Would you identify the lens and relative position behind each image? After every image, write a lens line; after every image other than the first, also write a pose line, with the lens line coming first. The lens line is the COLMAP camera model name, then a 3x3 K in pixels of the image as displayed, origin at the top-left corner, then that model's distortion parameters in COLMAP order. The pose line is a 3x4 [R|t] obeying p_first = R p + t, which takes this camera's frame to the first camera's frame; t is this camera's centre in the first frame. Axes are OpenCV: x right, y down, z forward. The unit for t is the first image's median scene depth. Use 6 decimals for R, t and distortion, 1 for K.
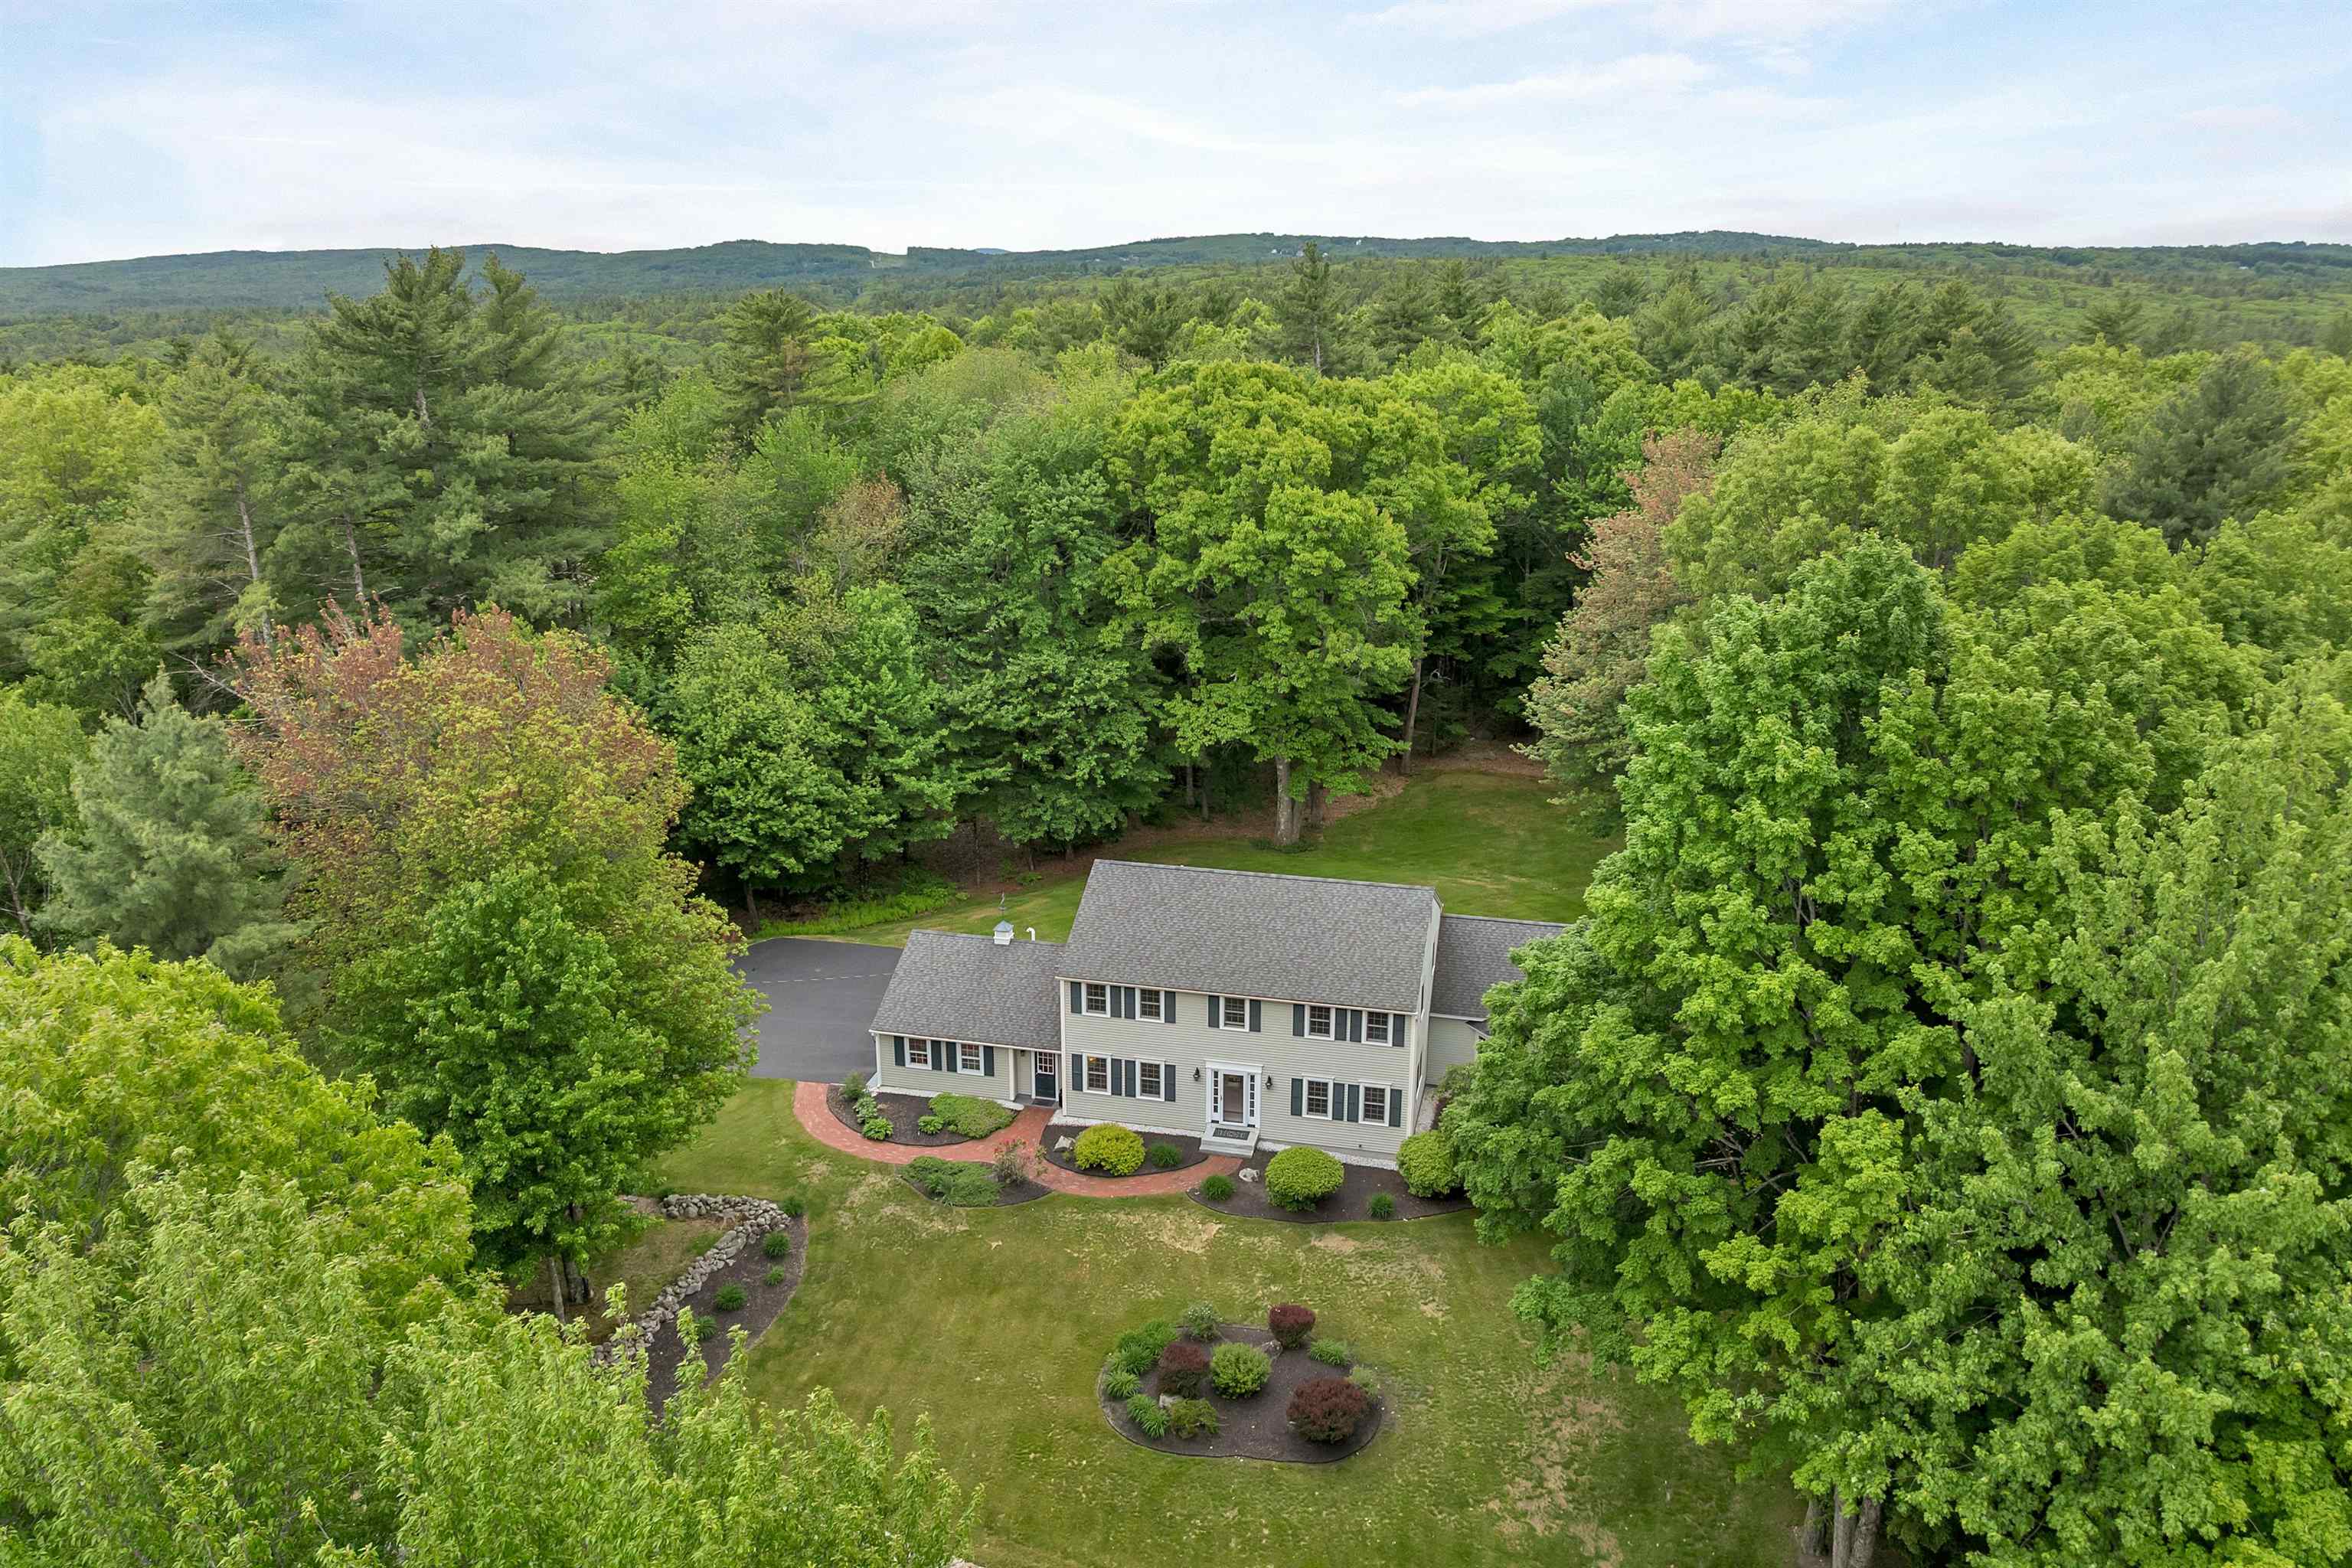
lens RADIAL K [[1698.2, 0, 1184.7], [0, 1698.2, 786.4], [0, 0, 1]] dist [-0.030325, -0.006160]
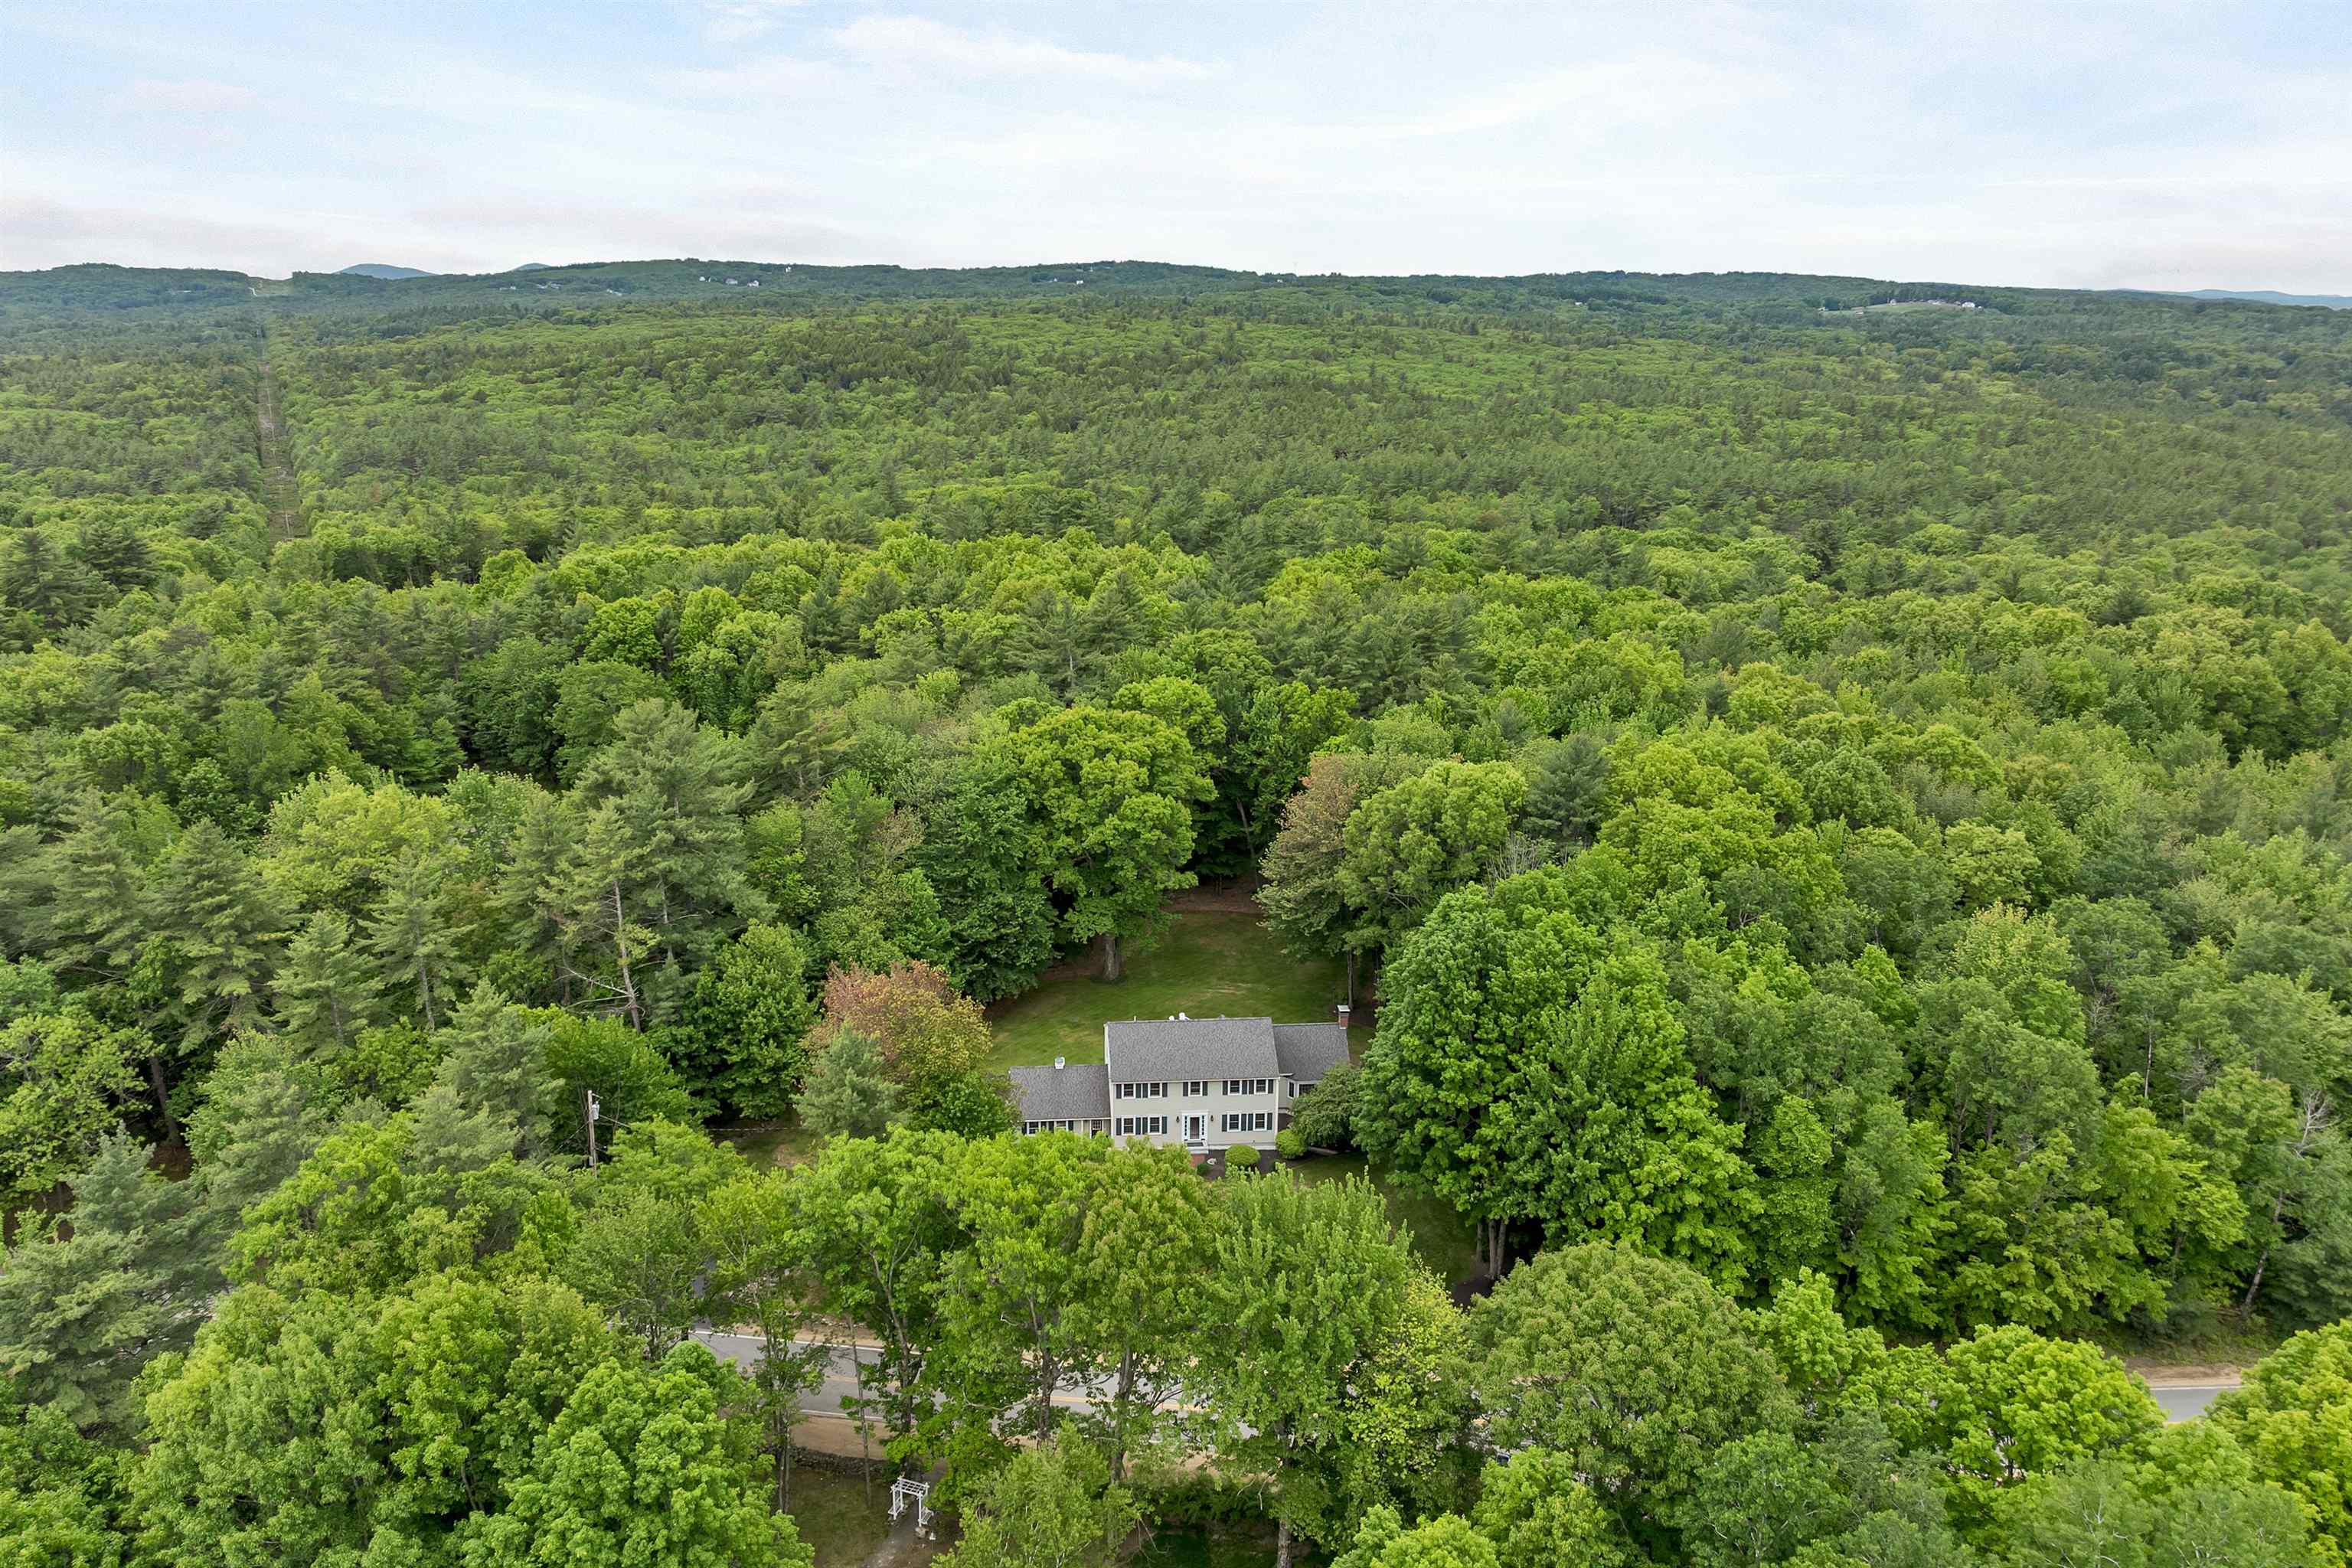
lens RADIAL K [[1745.7, 0, 1173.4], [0, 1745.7, 731.3], [0, 0, 1]] dist [-0.000231, -0.002499]
pose [[0.947935, -0.077474, 0.308895, -0.652235], [0.087483, 0.995991, -0.018663, -0.282205], [-0.306211, 0.044714, 0.950913, -1.134712]]
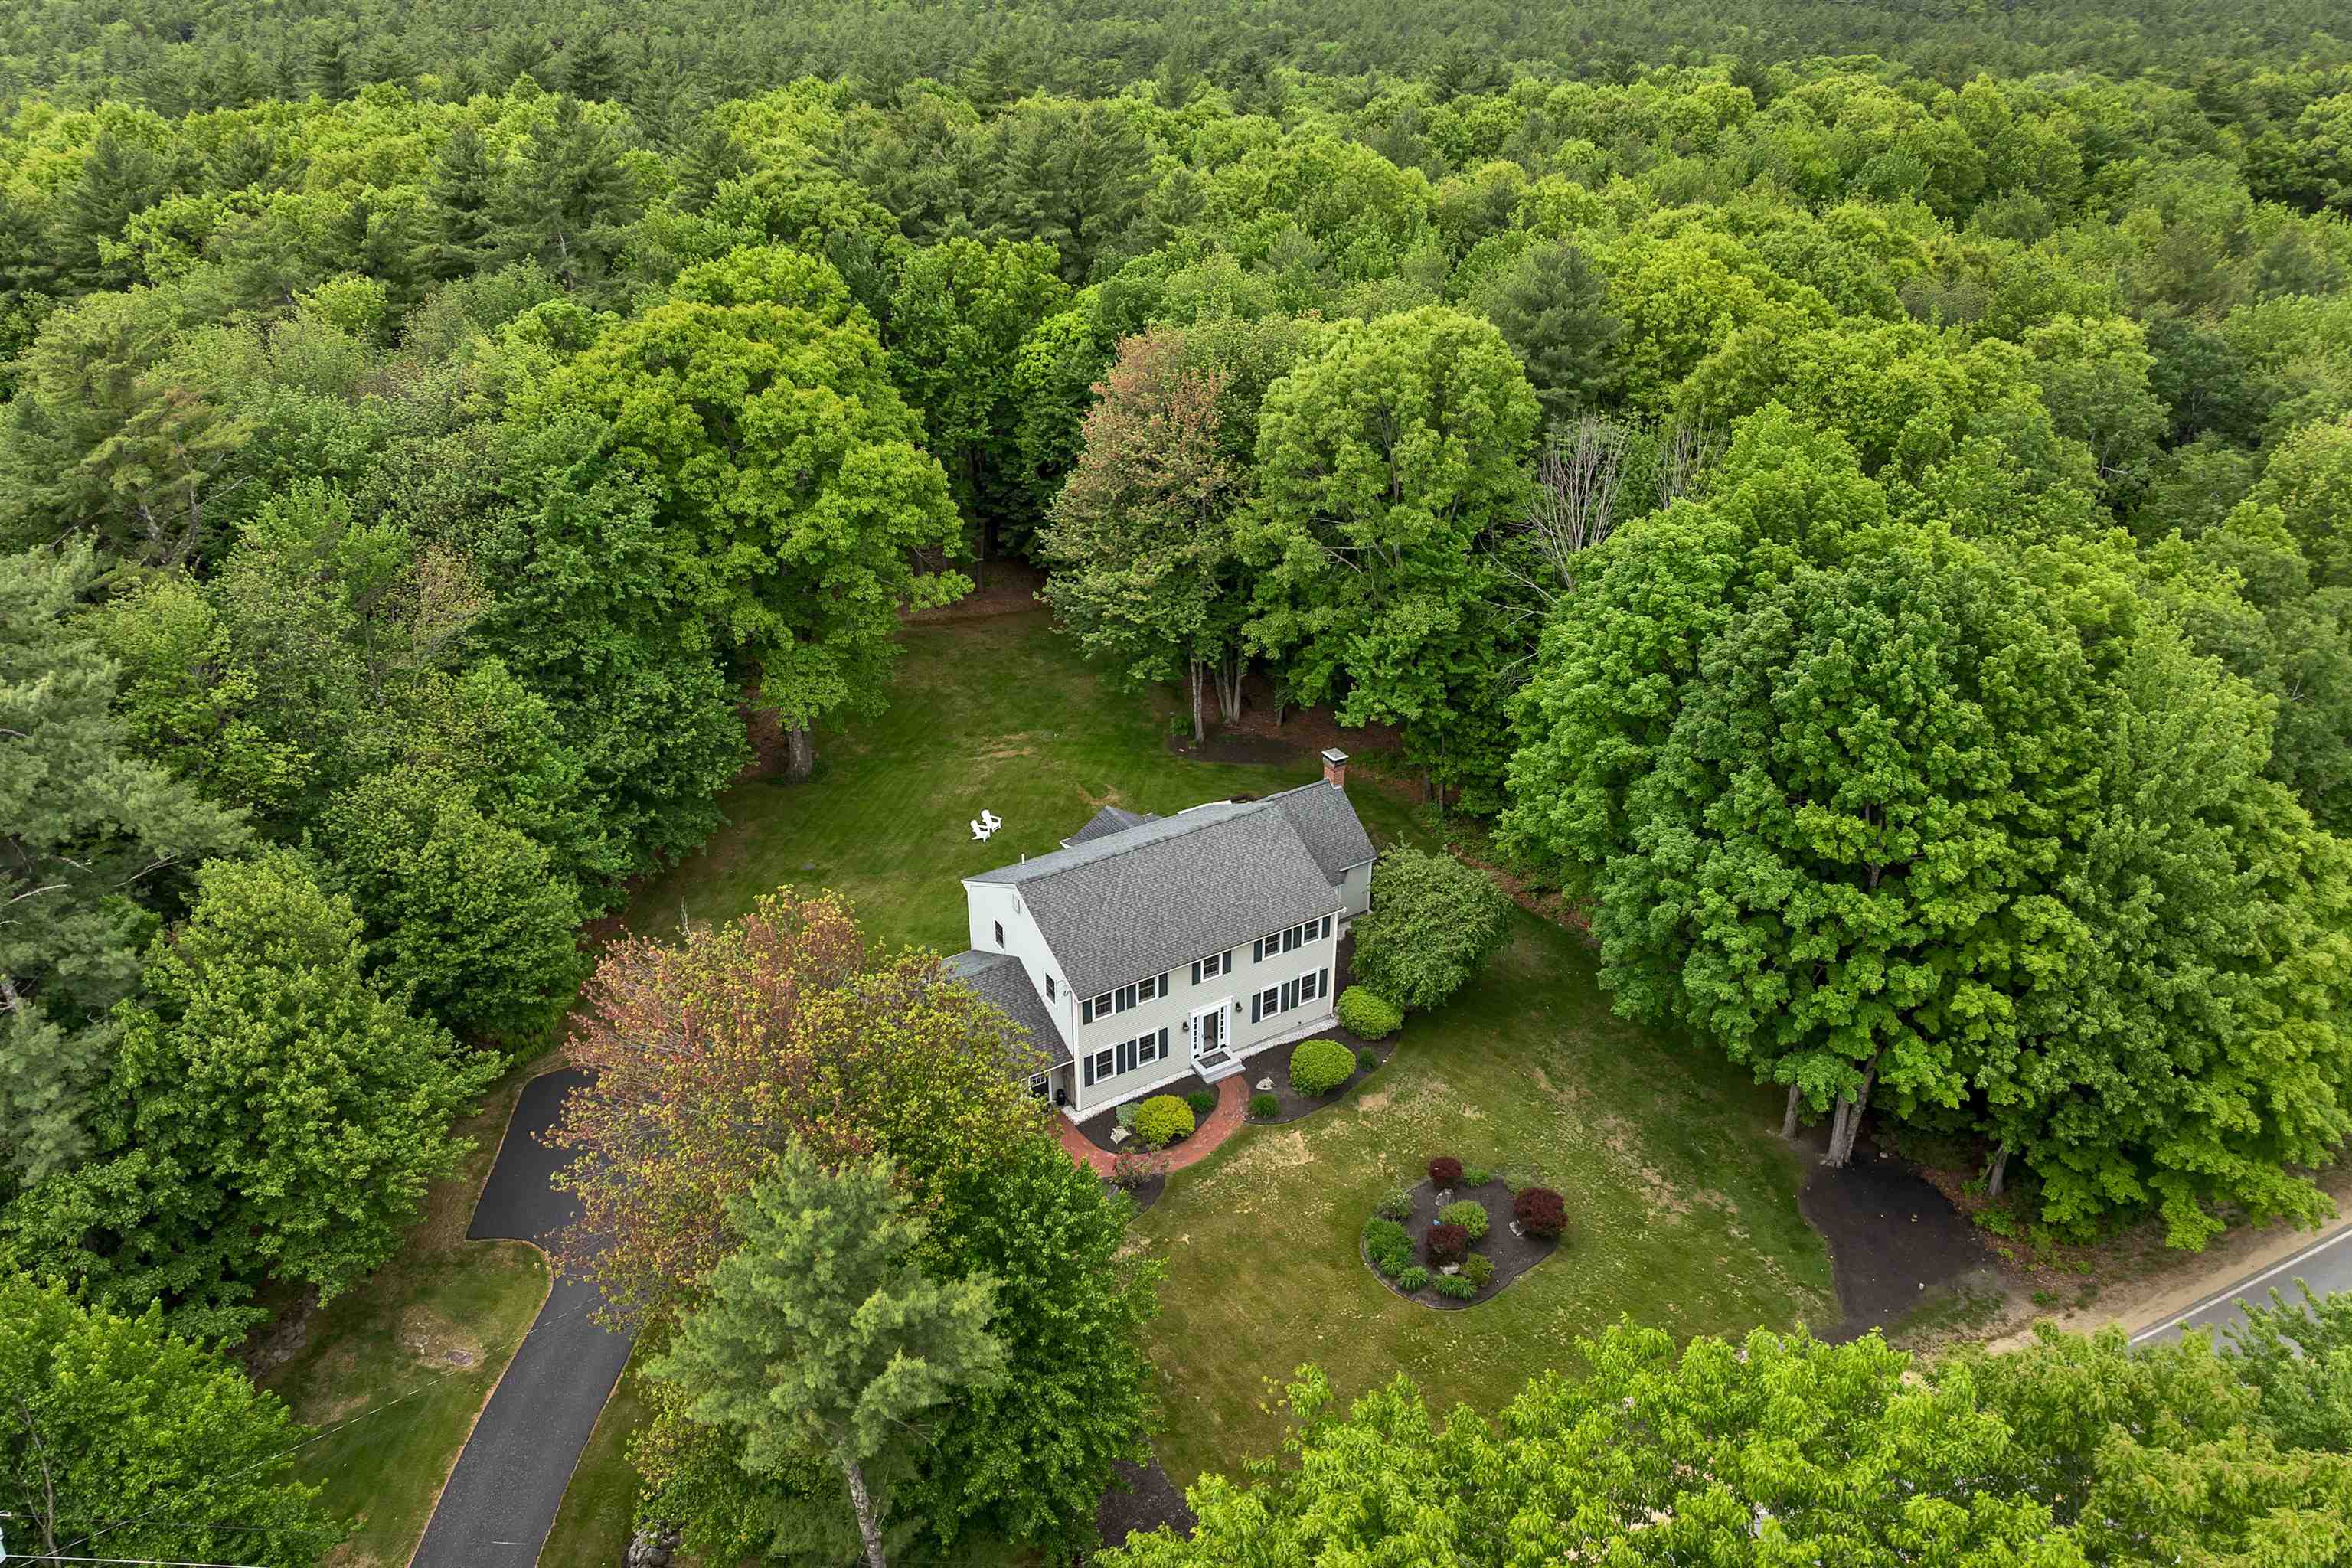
lens RADIAL K [[1698.2, 0, 1184.7], [0, 1698.2, 786.4], [0, 0, 1]] dist [-0.030325, -0.006160]
pose [[0.699757, -0.342062, 0.627163, -0.676023], [0.204122, 0.937048, 0.283328, -0.318443], [-0.684598, -0.070243, 0.725529, 0.173890]]
